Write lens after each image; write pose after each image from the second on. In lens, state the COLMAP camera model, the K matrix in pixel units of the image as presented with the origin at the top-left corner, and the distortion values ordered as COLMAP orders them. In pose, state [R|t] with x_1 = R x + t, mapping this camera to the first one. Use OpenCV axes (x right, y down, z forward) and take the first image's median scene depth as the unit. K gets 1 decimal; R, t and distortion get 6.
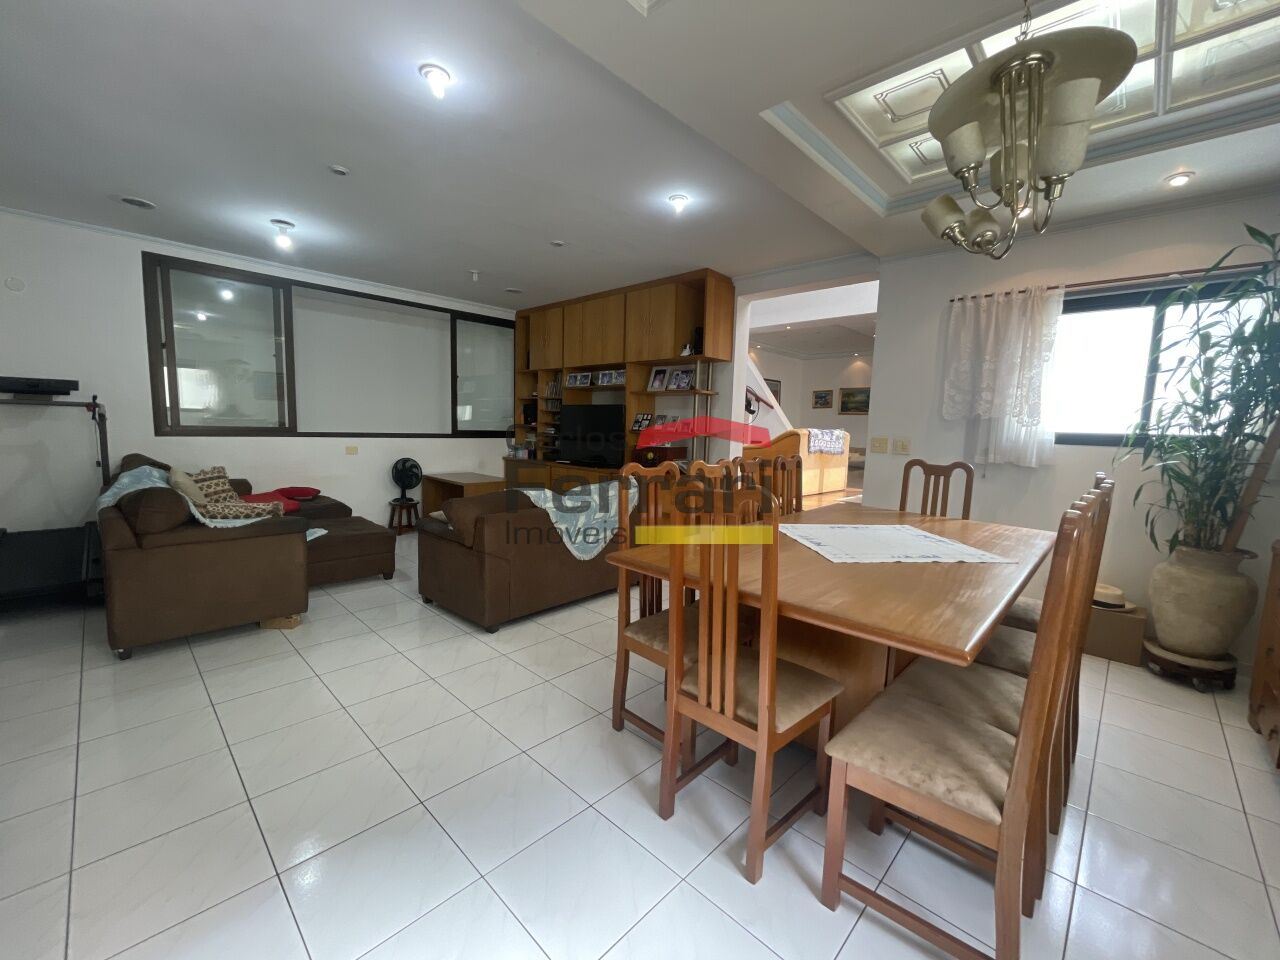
lens RADIAL K [[518.7, 0, 640.0], [0, 518.7, 480.0], [0, 0, 1]] dist [-0.004201, -0.000034]
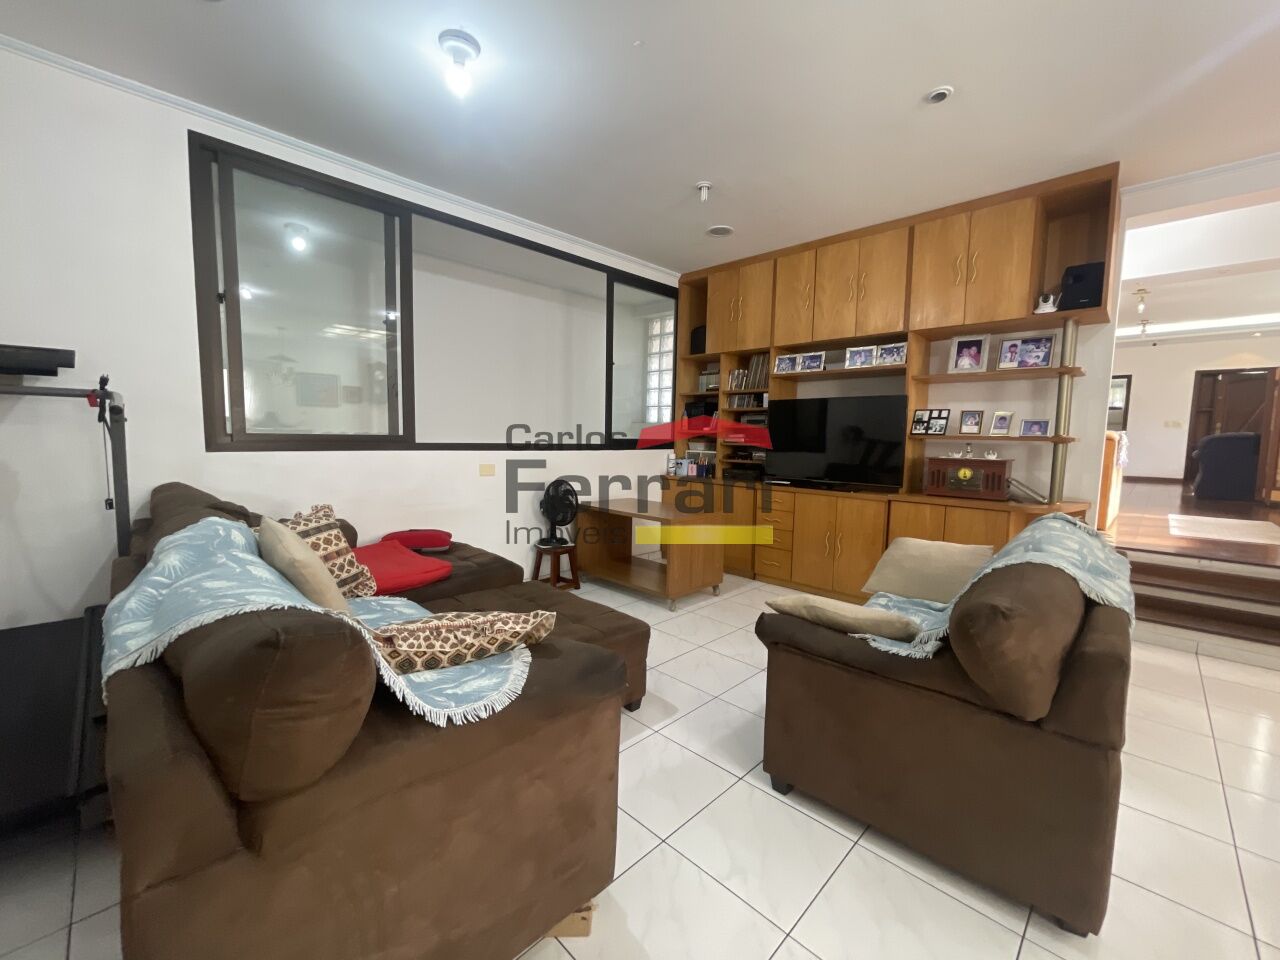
lens RADIAL K [[518.7, 0, 640.0], [0, 518.7, 480.0], [0, 0, 1]] dist [-0.004201, -0.000034]
pose [[0.999866, -0.010453, -0.012630, -0.380217], [0.010216, 0.999774, -0.018668, -0.031961], [0.012822, 0.018537, 0.999746, 0.363999]]
